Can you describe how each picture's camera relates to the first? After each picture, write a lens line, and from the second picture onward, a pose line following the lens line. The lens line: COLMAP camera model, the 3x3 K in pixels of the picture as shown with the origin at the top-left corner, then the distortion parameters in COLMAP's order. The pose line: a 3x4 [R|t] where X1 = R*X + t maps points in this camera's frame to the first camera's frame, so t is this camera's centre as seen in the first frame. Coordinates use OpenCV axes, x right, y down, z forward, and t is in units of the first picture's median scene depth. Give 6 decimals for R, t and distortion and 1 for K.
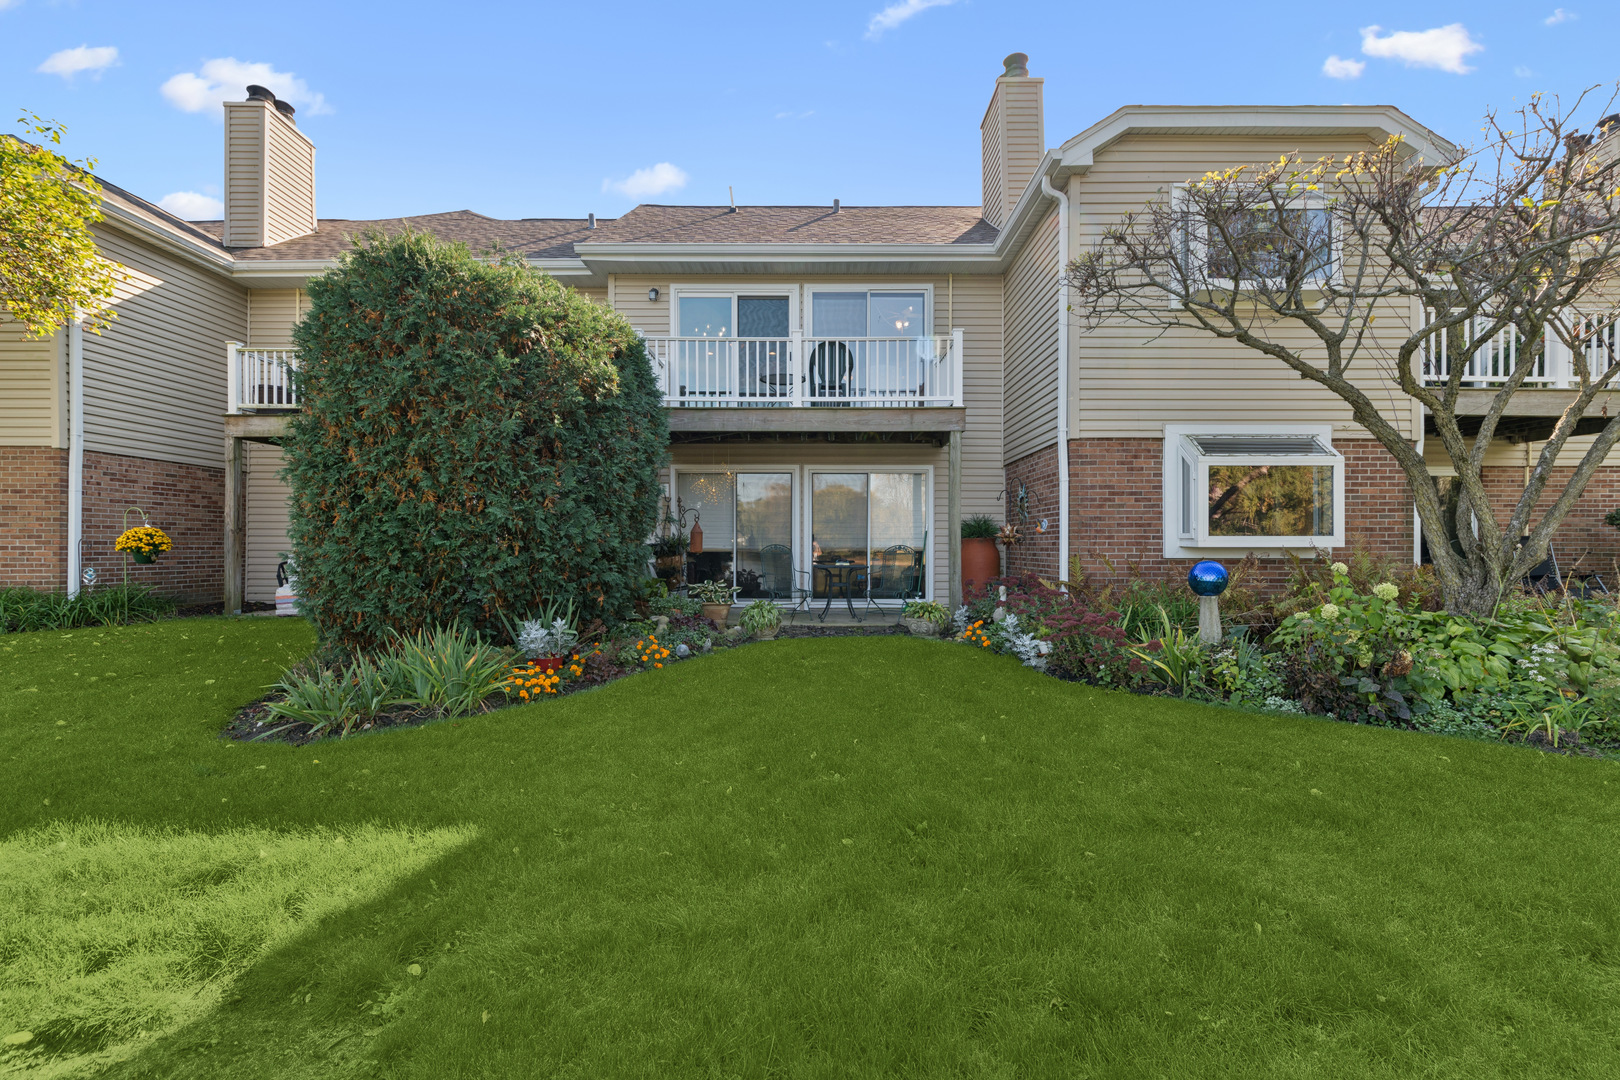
lens RADIAL K [[762.1, 0, 811.4], [0, 762.1, 545.0], [0, 0, 1]] dist [-0.005122, -0.000713]
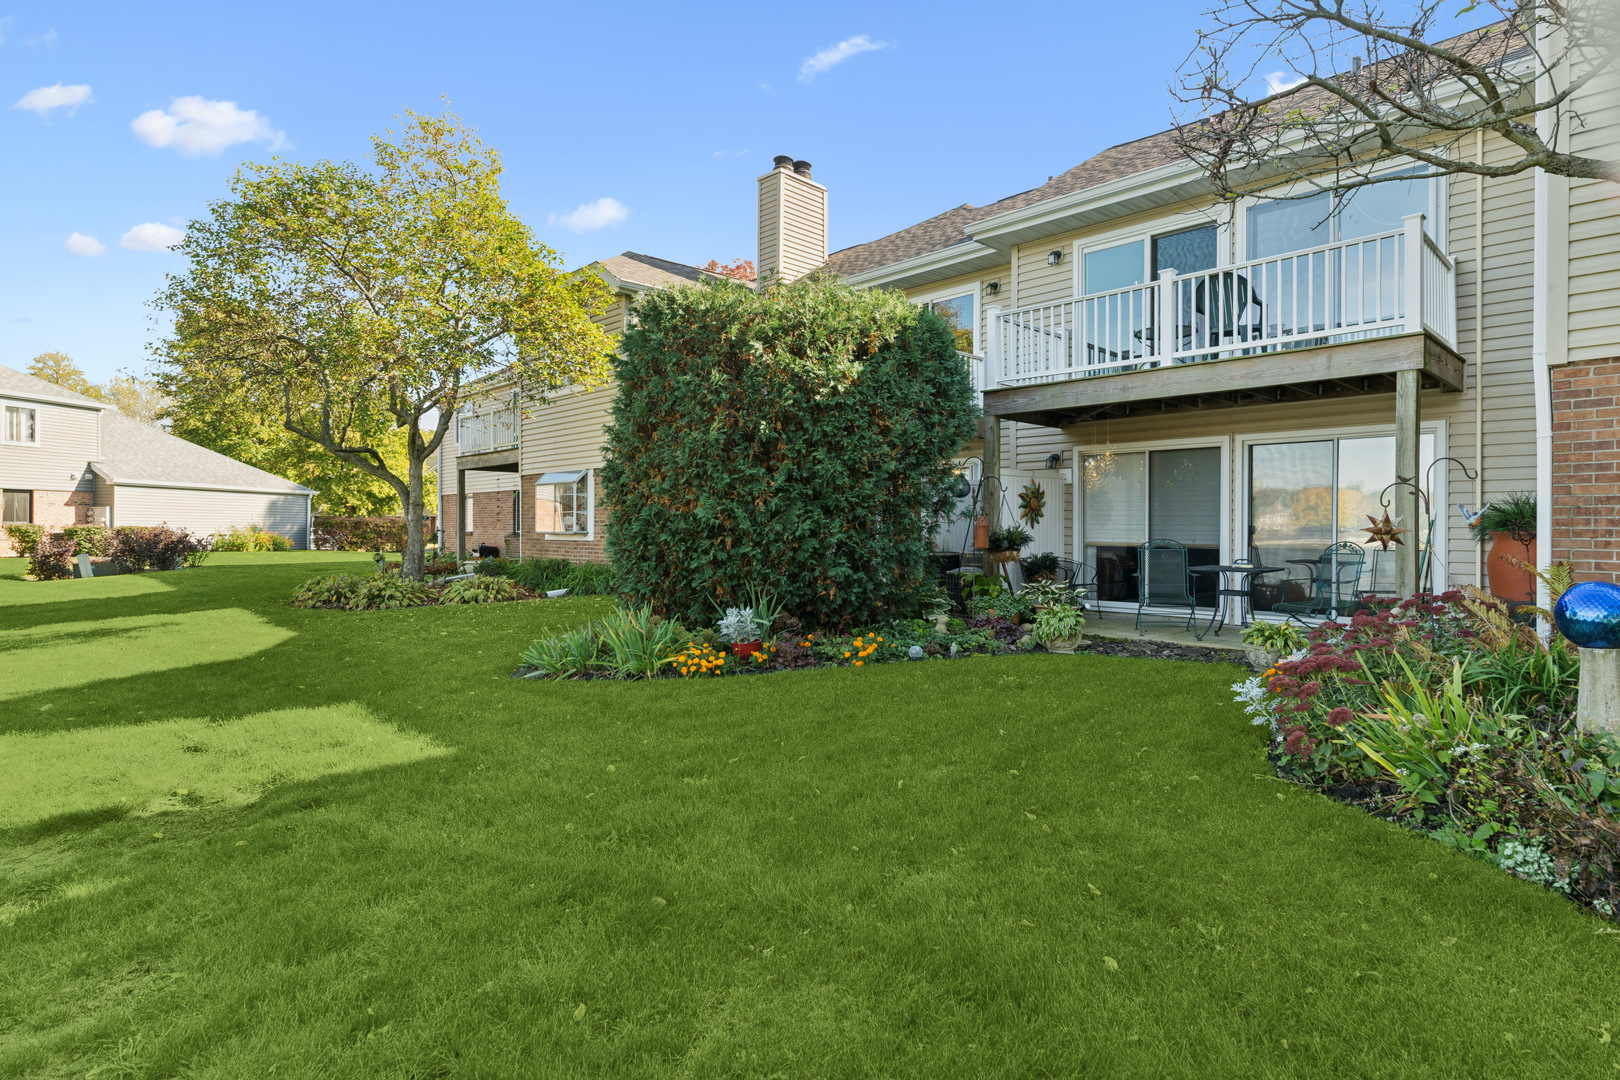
lens RADIAL K [[834.8, 0, 810.6], [0, 834.8, 532.5], [0, 0, 1]] dist [-0.005165, -0.000447]
pose [[0.706974, 0.004213, -0.707227, 0.336147], [-0.003761, 0.999991, 0.002197, -0.008369], [0.707230, 0.001106, 0.706983, 0.122751]]
